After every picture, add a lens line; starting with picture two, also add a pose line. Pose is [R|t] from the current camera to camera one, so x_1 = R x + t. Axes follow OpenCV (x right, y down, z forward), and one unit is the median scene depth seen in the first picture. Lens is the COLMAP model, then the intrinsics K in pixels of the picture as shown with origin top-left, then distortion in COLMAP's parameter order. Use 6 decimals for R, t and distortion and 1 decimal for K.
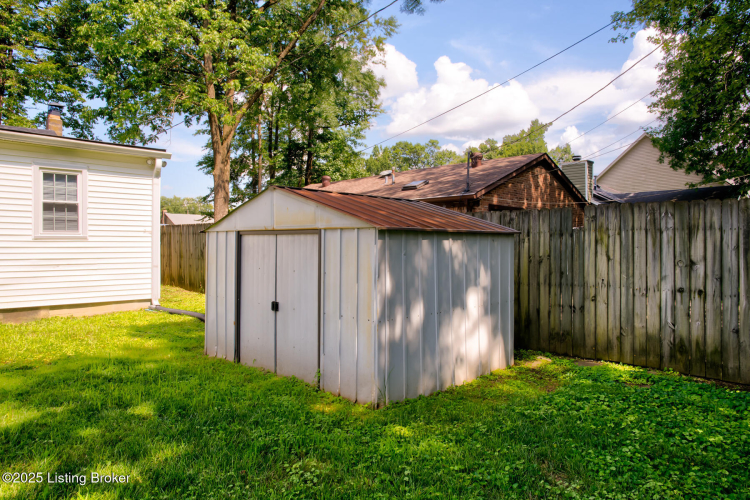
lens RADIAL K [[524.3, 0, 367.3], [0, 524.3, 246.2], [0, 0, 1]] dist [-0.102049, 0.123529]
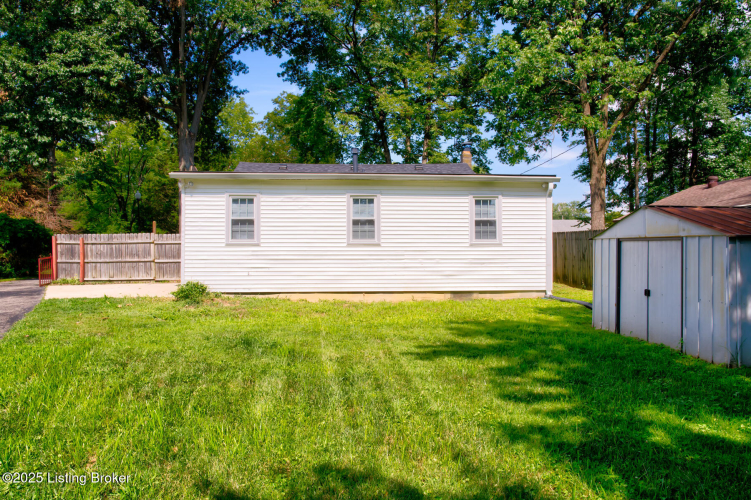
lens RADIAL K [[525.0, 0, 367.8], [0, 525.0, 246.2], [0, 0, 1]] dist [-0.102049, 0.123529]
pose [[0.773437, -0.007322, -0.633831, 0.030918], [0.002486, 0.999961, -0.008518, 0.000404], [0.633869, 0.005013, 0.773425, -0.139913]]
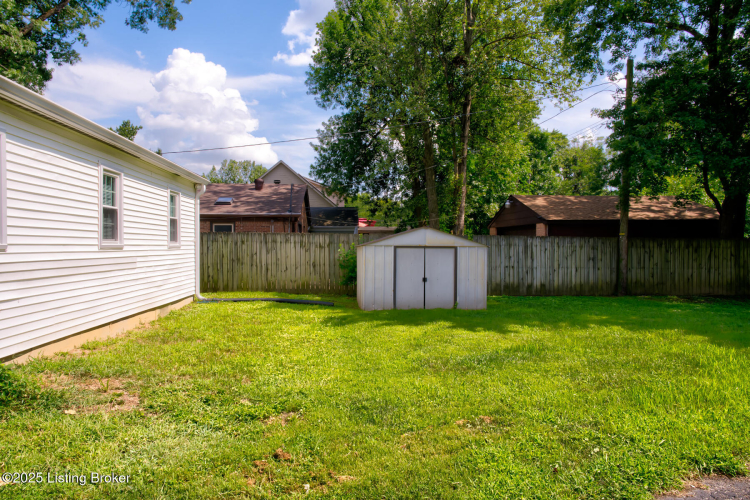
lens RADIAL K [[524.3, 0, 367.3], [0, 524.3, 246.2], [0, 0, 1]] dist [-0.102049, 0.123529]
pose [[0.636631, -0.003069, 0.771163, -0.551529], [-0.001850, 0.999983, 0.005507, -0.011161], [-0.771167, -0.004932, 0.636614, -0.064259]]
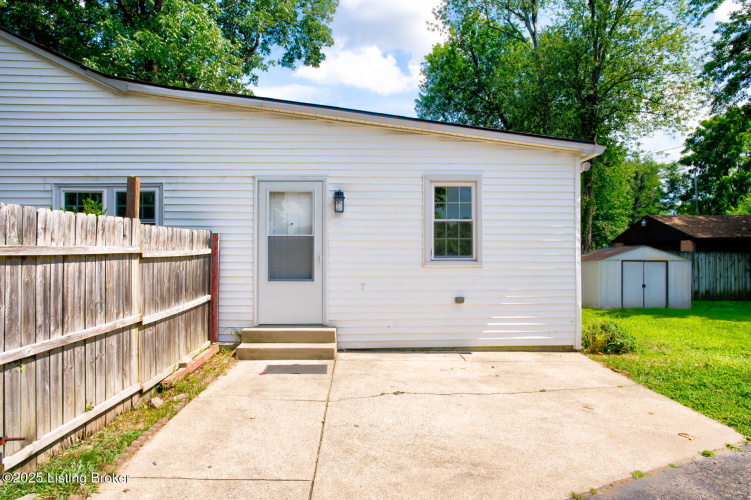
lens RADIAL K [[525.0, 0, 367.8], [0, 525.0, 246.2], [0, 0, 1]] dist [-0.102049, 0.123529]
pose [[0.672496, 0.012374, 0.739998, -0.903318], [-0.002849, 0.999896, -0.014130, -0.017235], [-0.740095, 0.007394, 0.672461, 0.051969]]
